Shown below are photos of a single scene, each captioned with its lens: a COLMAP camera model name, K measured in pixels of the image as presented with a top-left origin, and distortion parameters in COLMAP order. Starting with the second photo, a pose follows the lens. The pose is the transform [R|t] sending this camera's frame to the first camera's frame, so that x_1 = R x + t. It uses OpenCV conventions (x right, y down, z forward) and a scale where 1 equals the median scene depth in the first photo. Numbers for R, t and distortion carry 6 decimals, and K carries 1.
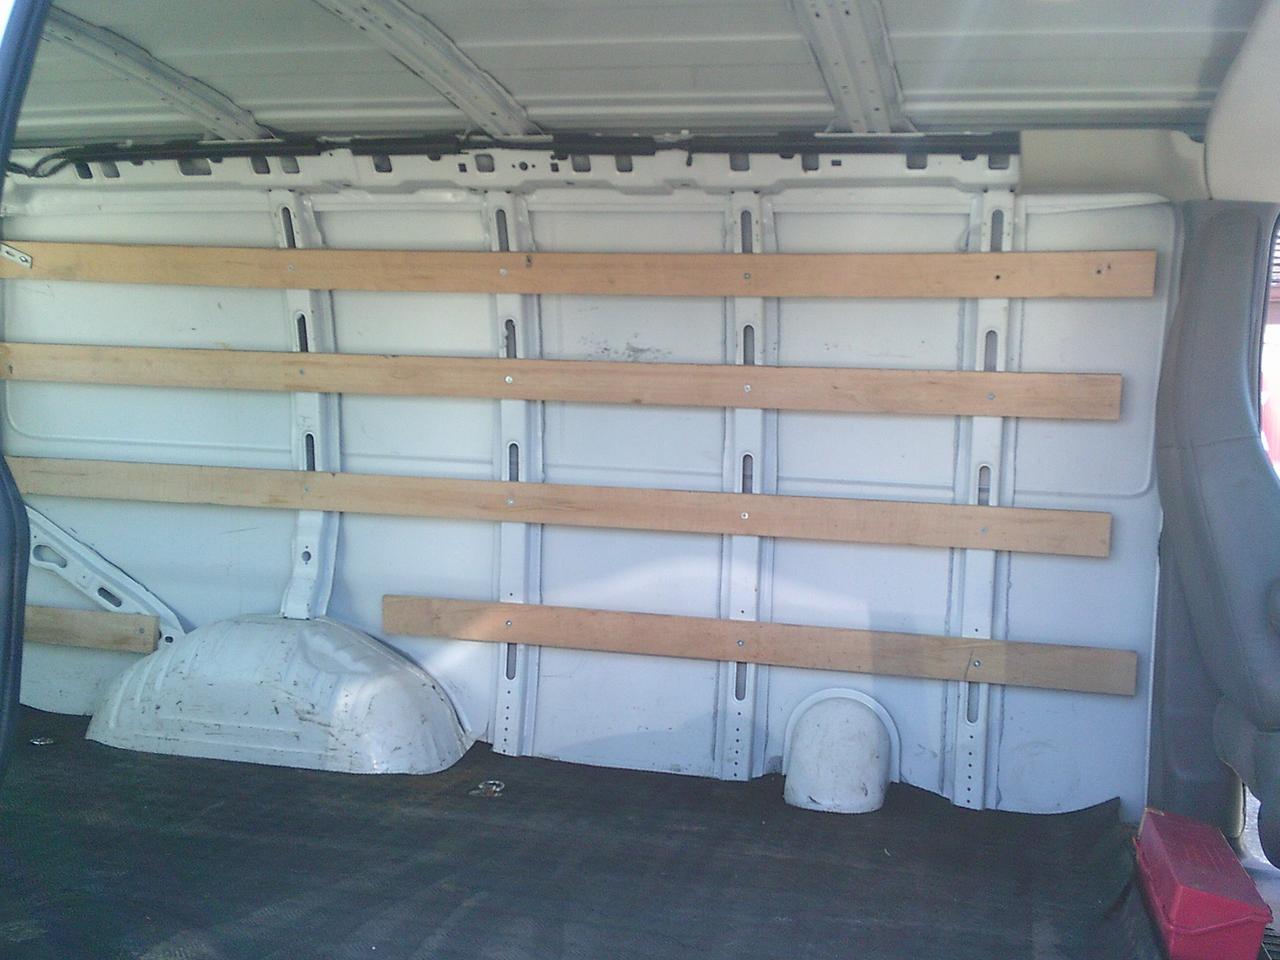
lens RADIAL K [[1338.2, 0, 661.3], [0, 1338.2, 482.1], [0, 0, 1]] dist [0.055229, -0.020641]
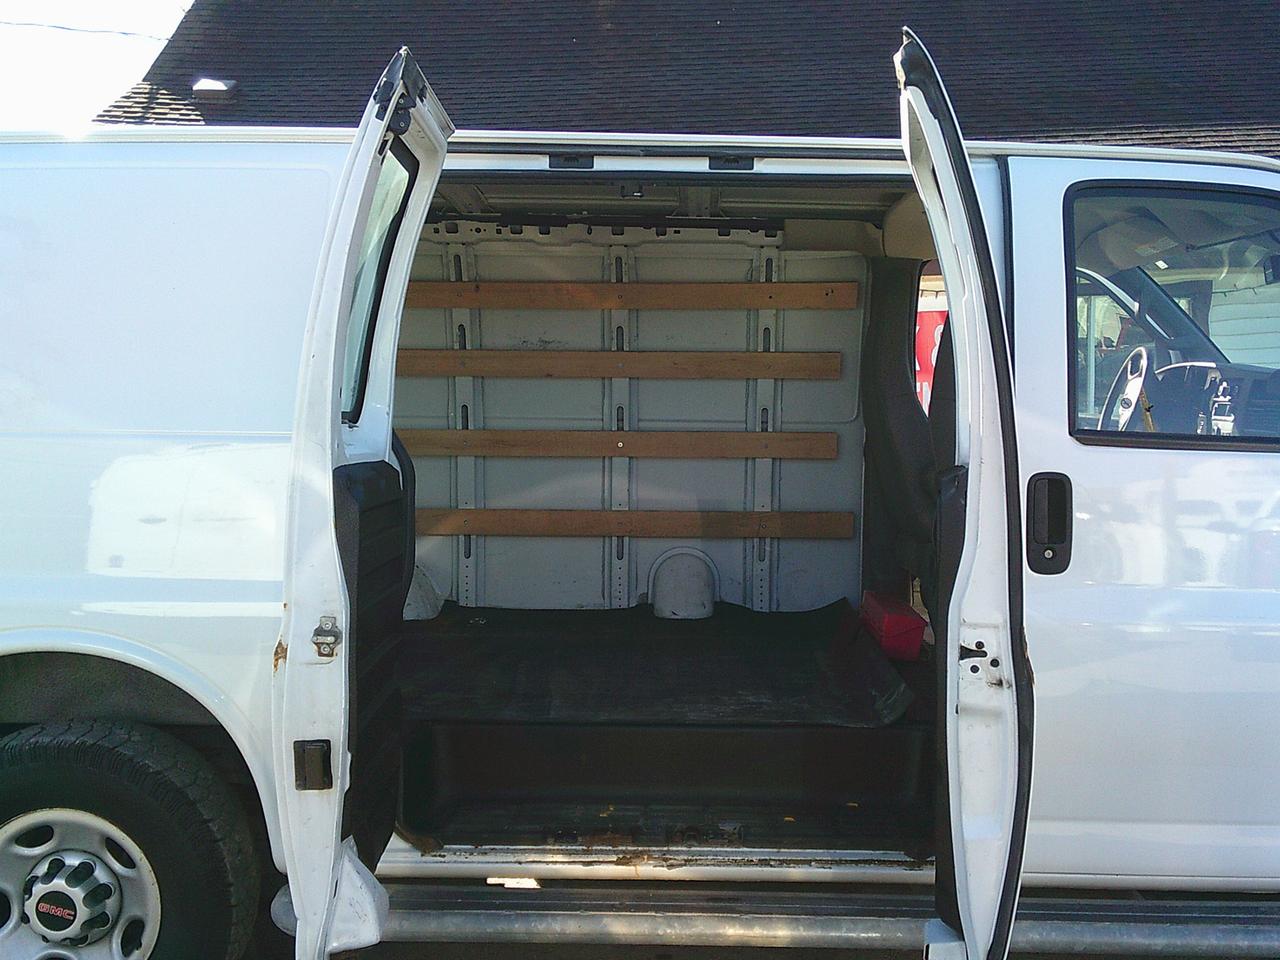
lens RADIAL K [[1338.2, 0, 661.3], [0, 1338.2, 482.1], [0, 0, 1]] dist [0.055229, -0.020641]
pose [[0.973525, -0.055833, 0.221655, -0.252686], [0.041902, 0.996868, 0.067064, -0.036315], [-0.224706, -0.056001, 0.972816, -0.583214]]
